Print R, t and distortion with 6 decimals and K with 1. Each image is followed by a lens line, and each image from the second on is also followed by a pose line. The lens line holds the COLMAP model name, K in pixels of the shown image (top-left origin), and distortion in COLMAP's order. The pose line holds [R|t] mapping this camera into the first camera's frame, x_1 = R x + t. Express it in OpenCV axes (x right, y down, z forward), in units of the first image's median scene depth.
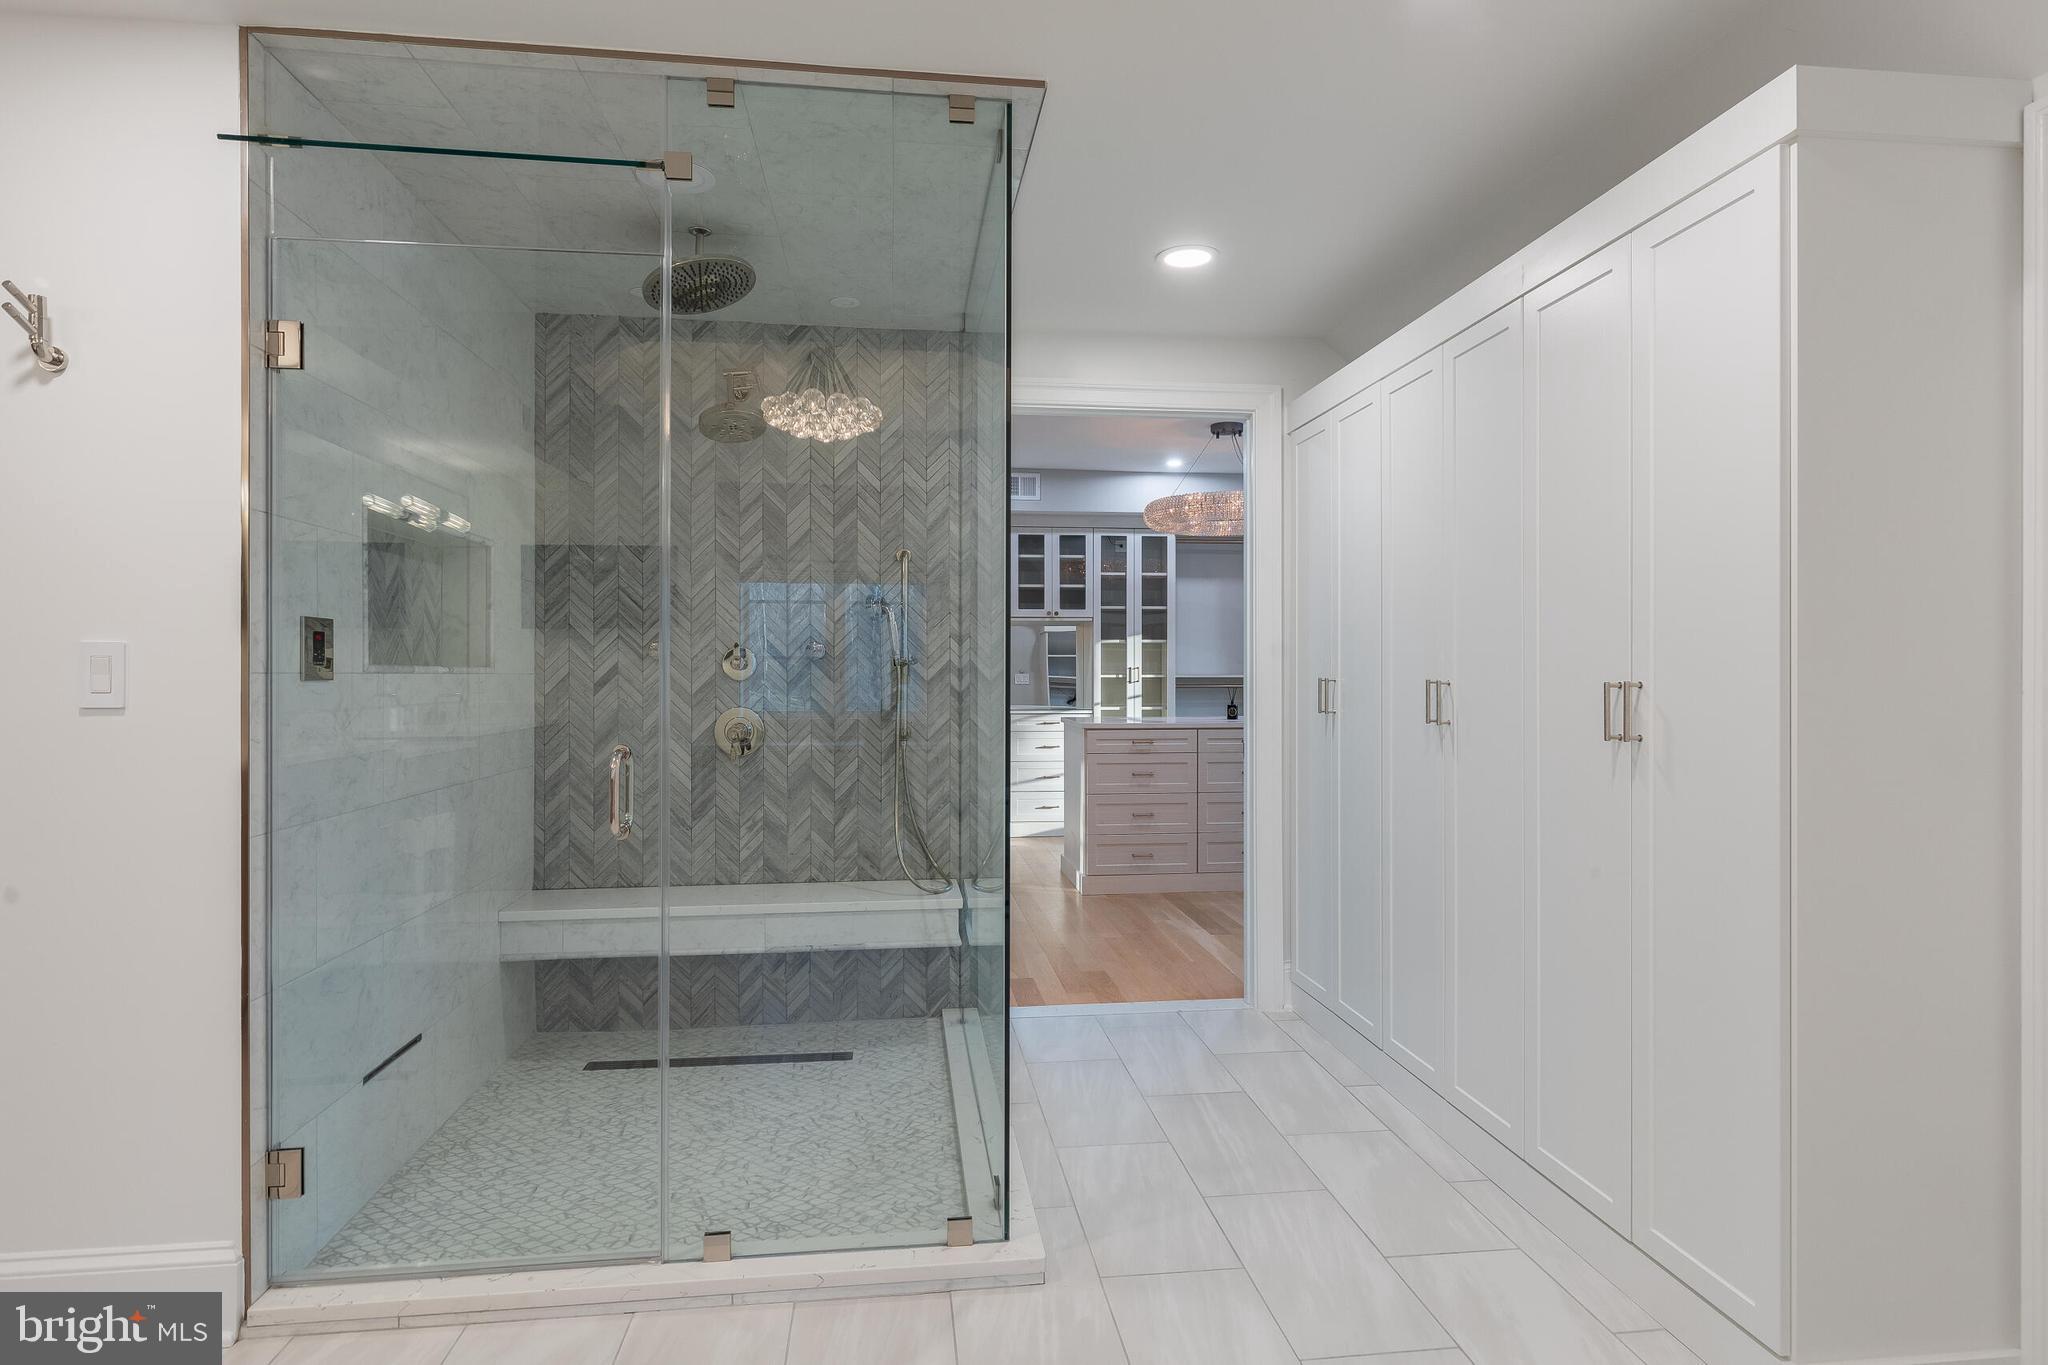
lens RADIAL K [[1096.8, 0, 1024.0], [0, 1096.8, 682.5], [0, 0, 1]] dist [-0.000941, -0.000450]
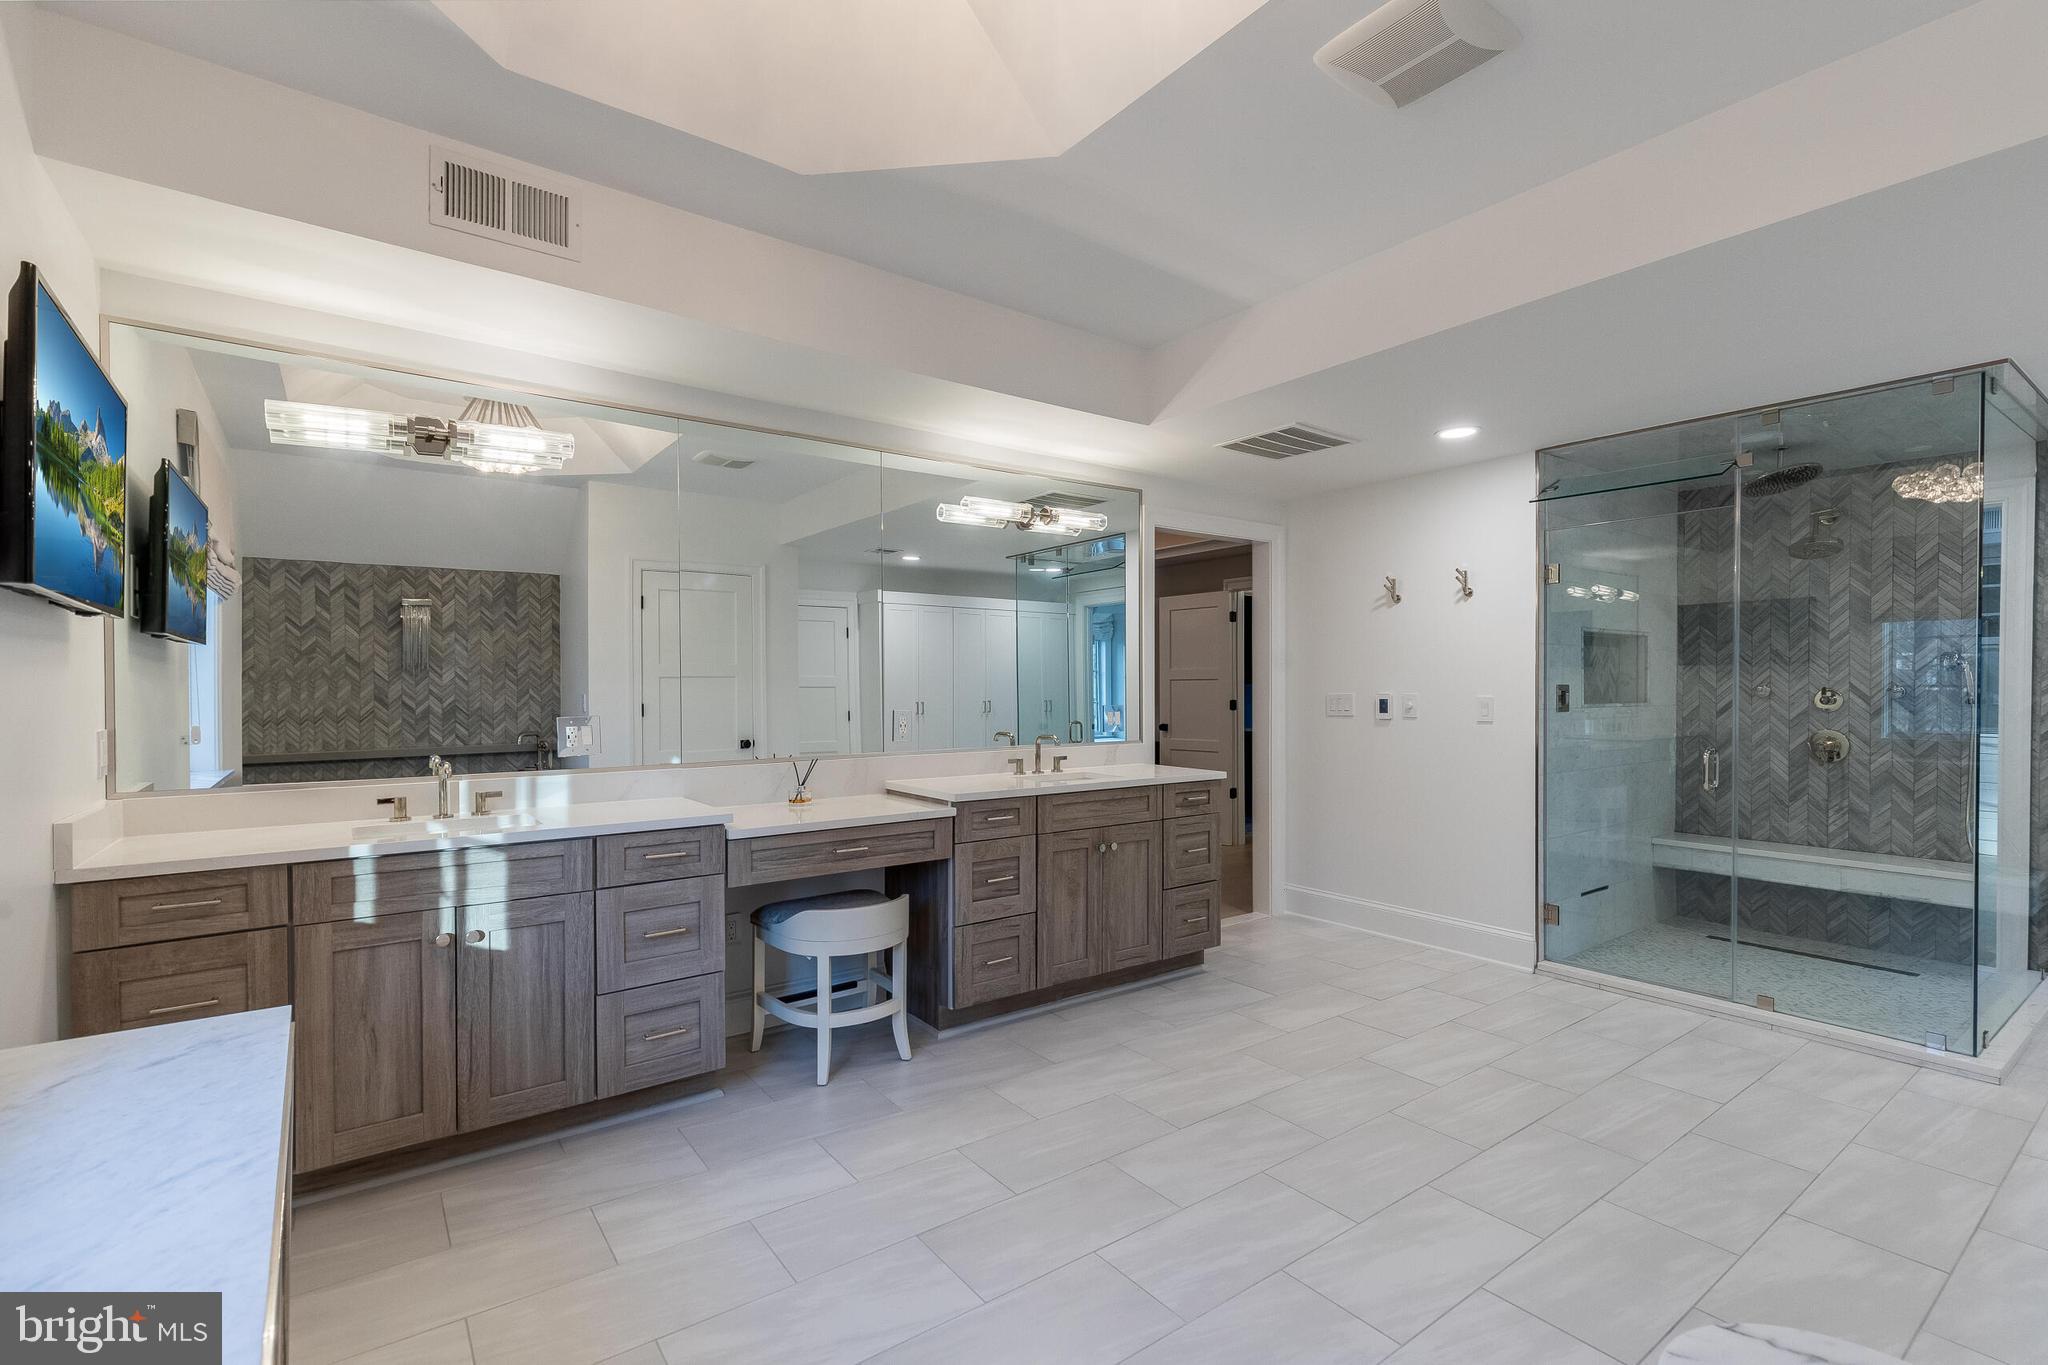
lens RADIAL K [[927.3, 0, 1024.0], [0, 927.3, 682.5], [0, 0, 1]] dist [0.000681, 0.000591]
pose [[0.491832, -0.001862, -0.870688, 0.300494], [-0.006777, 0.999959, -0.005967, -0.026534], [0.870664, 0.008835, 0.491800, -0.572853]]
